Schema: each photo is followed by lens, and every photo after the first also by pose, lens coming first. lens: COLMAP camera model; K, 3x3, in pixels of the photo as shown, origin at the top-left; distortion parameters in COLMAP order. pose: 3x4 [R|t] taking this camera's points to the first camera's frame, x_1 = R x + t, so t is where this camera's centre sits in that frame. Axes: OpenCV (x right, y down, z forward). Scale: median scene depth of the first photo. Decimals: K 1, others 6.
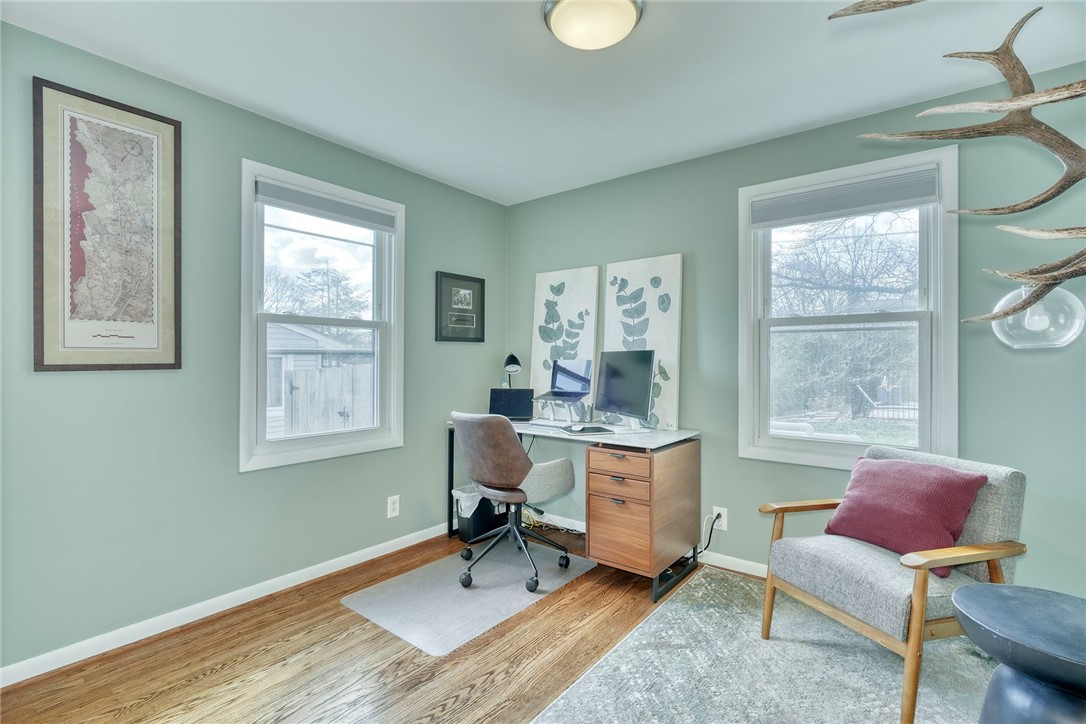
lens RADIAL K [[499.7, 0, 542.8], [0, 499.7, 359.2], [0, 0, 1]] dist [-0.004241, 0.001276]
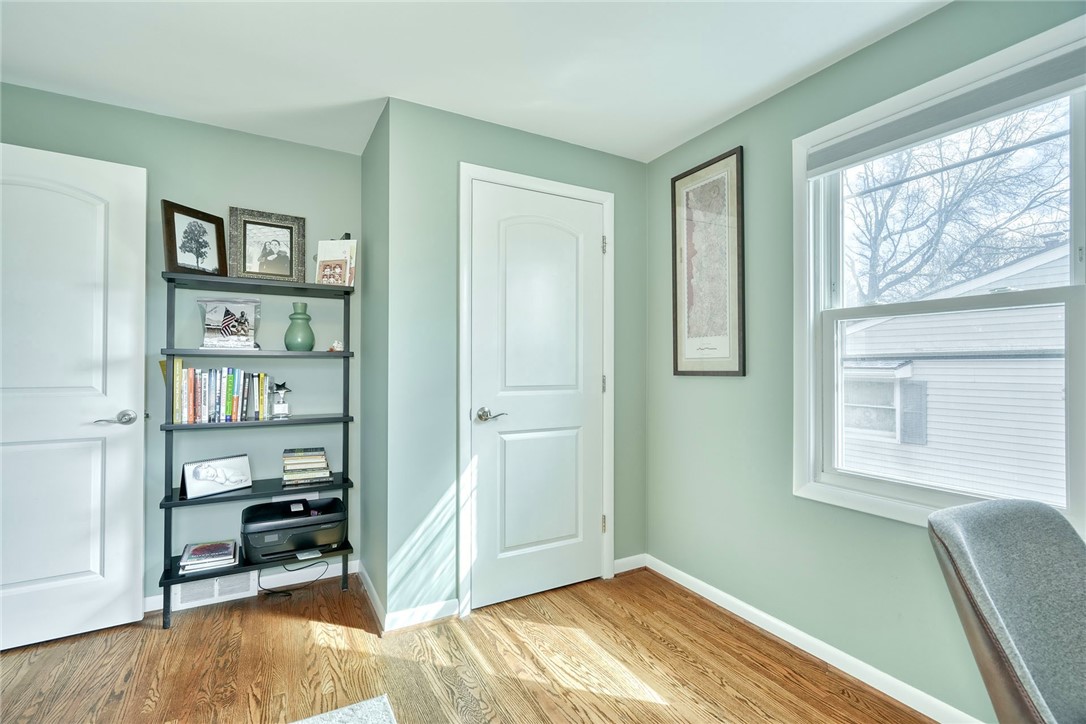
lens RADIAL K [[499.7, 0, 542.0], [0, 499.7, 362.0], [0, 0, 1]] dist [-0.004241, 0.001276]
pose [[-0.399118, -0.011799, -0.916824, 0.452122], [-0.005670, 0.999930, -0.010400, 0.002954], [0.916882, 0.001047, -0.399157, 1.106427]]
